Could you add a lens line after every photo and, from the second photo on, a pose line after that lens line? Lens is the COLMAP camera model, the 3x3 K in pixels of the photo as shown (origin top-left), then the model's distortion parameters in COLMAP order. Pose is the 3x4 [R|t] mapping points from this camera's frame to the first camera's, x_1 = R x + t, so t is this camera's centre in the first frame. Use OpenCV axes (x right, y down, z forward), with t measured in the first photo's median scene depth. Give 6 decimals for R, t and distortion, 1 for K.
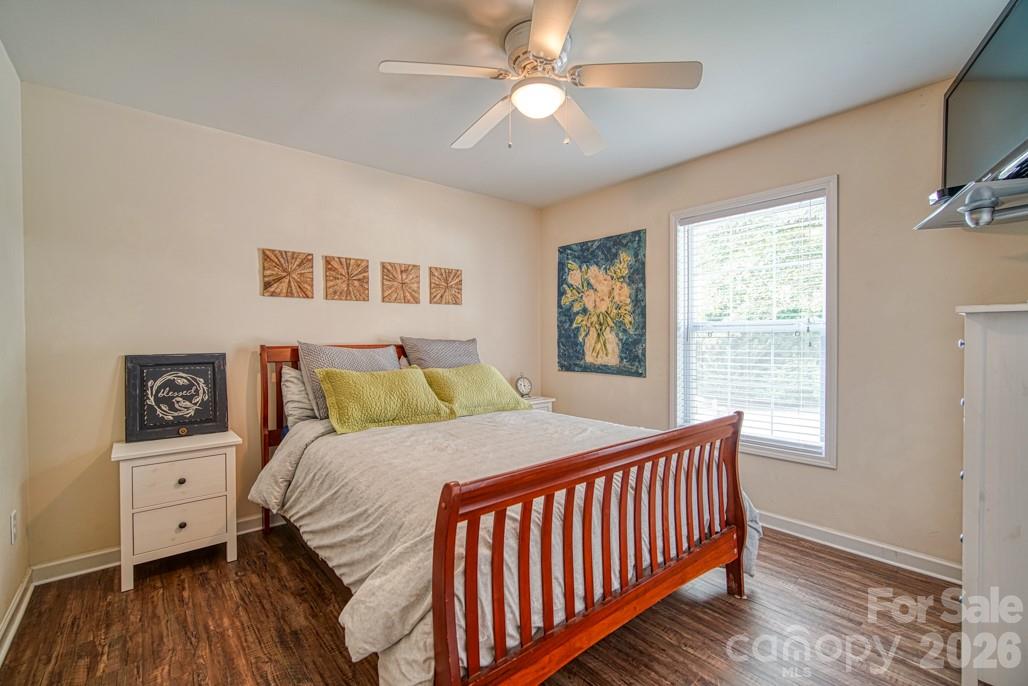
lens RADIAL K [[447.6, 0, 512.0], [0, 447.6, 340.6], [0, 0, 1]] dist [-0.012463, 0.000194]
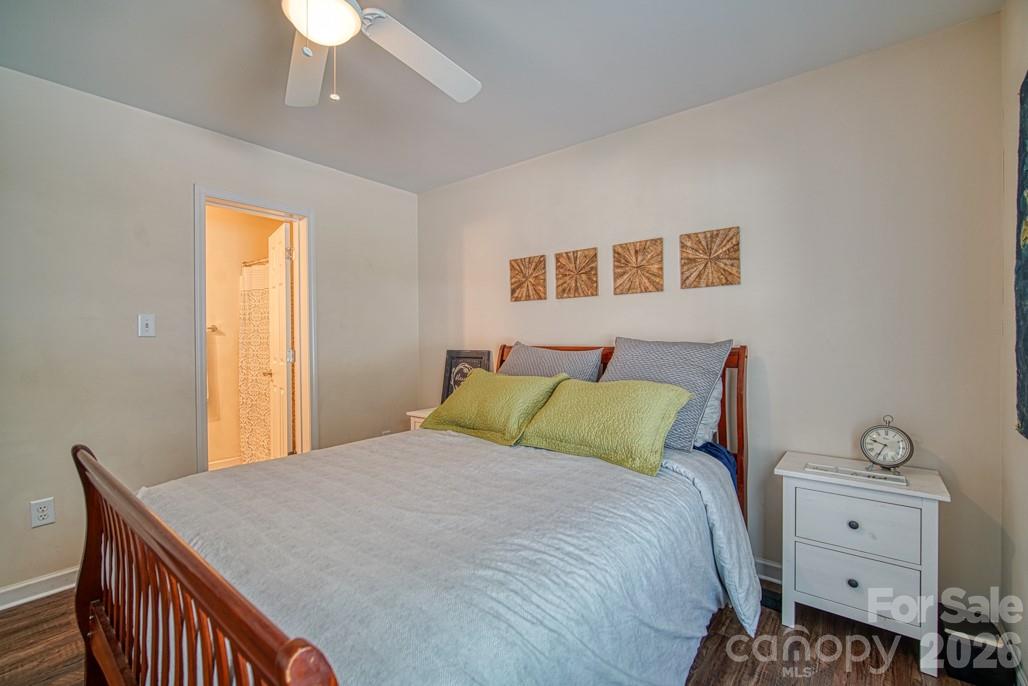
lens RADIAL K [[447.6, 0, 512.0], [0, 447.6, 340.6], [0, 0, 1]] dist [-0.012463, 0.000194]
pose [[0.190446, 0.007772, -0.981667, 0.510657], [-0.005109, 0.999963, 0.006926, -0.007766], [0.981684, 0.003696, 0.190478, 0.710425]]
